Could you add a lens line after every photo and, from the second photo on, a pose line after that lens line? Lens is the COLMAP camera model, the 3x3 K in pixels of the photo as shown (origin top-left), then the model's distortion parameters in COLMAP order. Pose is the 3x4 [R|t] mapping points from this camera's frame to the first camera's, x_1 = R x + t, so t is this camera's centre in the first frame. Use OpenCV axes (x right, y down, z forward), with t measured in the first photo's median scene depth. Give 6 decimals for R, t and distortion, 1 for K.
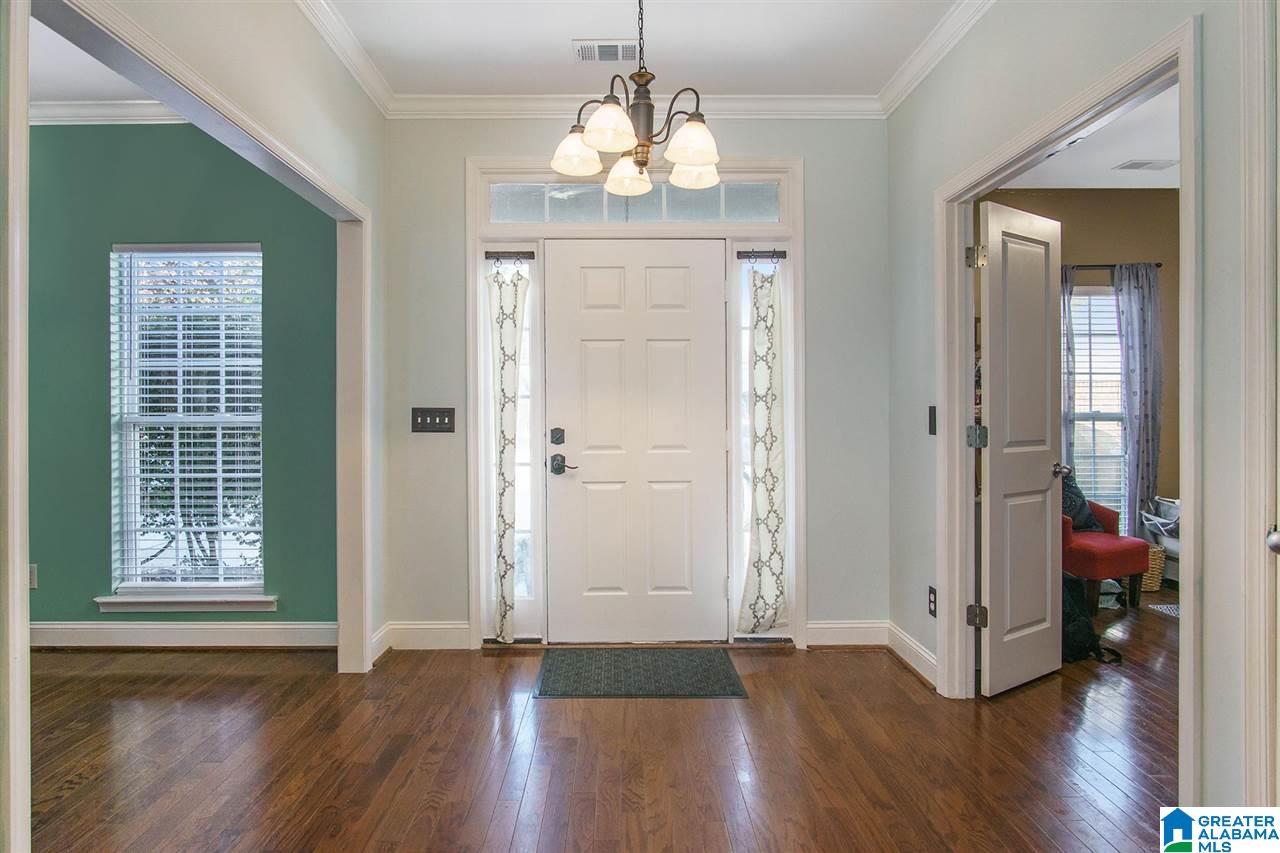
lens RADIAL K [[699.7, 0, 608.2], [0, 699.7, 410.5], [0, 0, 1]] dist [-0.022931, 0.003085]
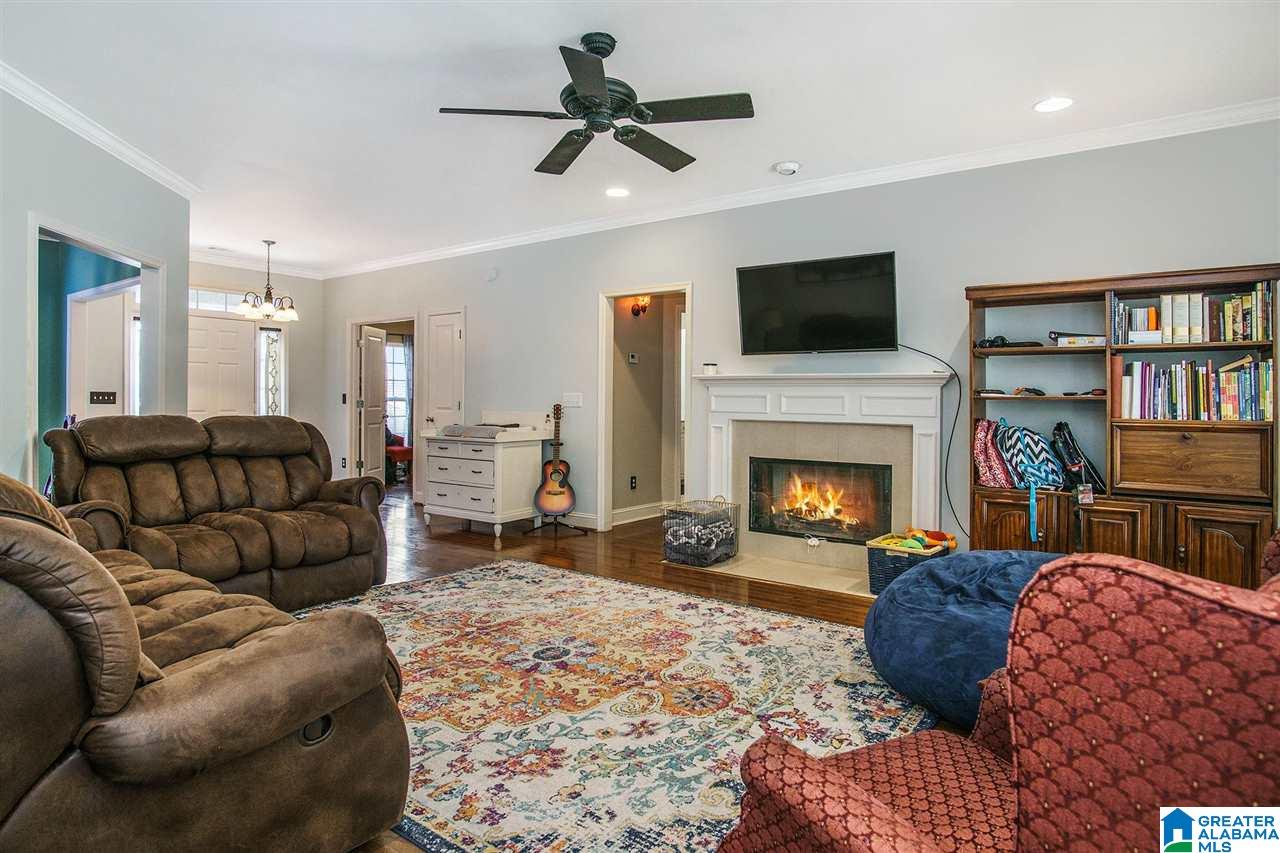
lens RADIAL K [[701.2, 0, 670.8], [0, 701.2, 402.0], [0, 0, 1]] dist [-0.003968, -0.000087]
pose [[0.549950, 0.001856, 0.835196, -1.022042], [-0.002818, 0.999996, -0.000367, 0.021476], [-0.835193, -0.002152, 0.549953, -1.448606]]
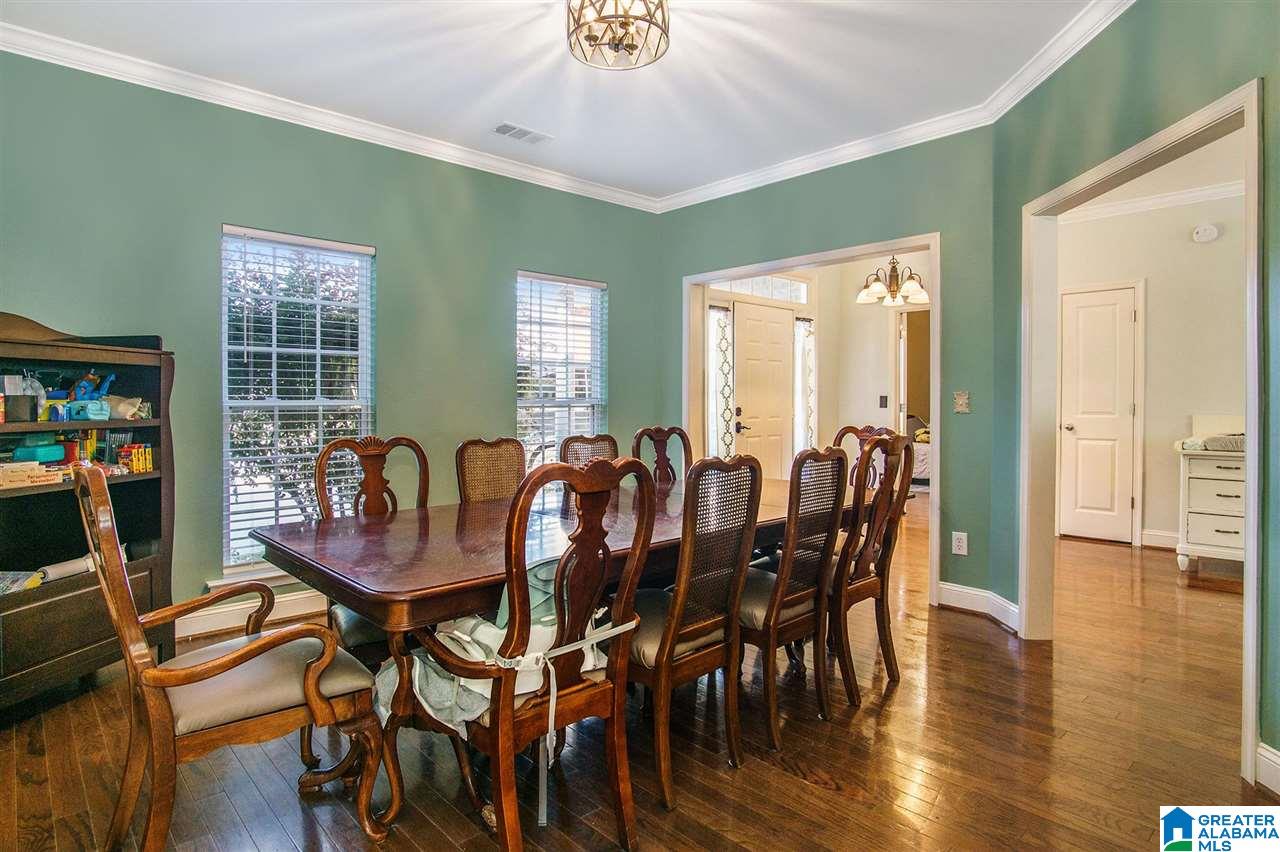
lens RADIAL K [[710.7, 0, 633.3], [0, 710.7, 406.8], [0, 0, 1]] dist [-0.021200, 0.000760]
pose [[0.726467, -0.005901, 0.687176, -1.551367], [0.003705, 0.999982, 0.004670, 0.015196], [-0.687191, -0.000847, 0.726476, -0.143300]]
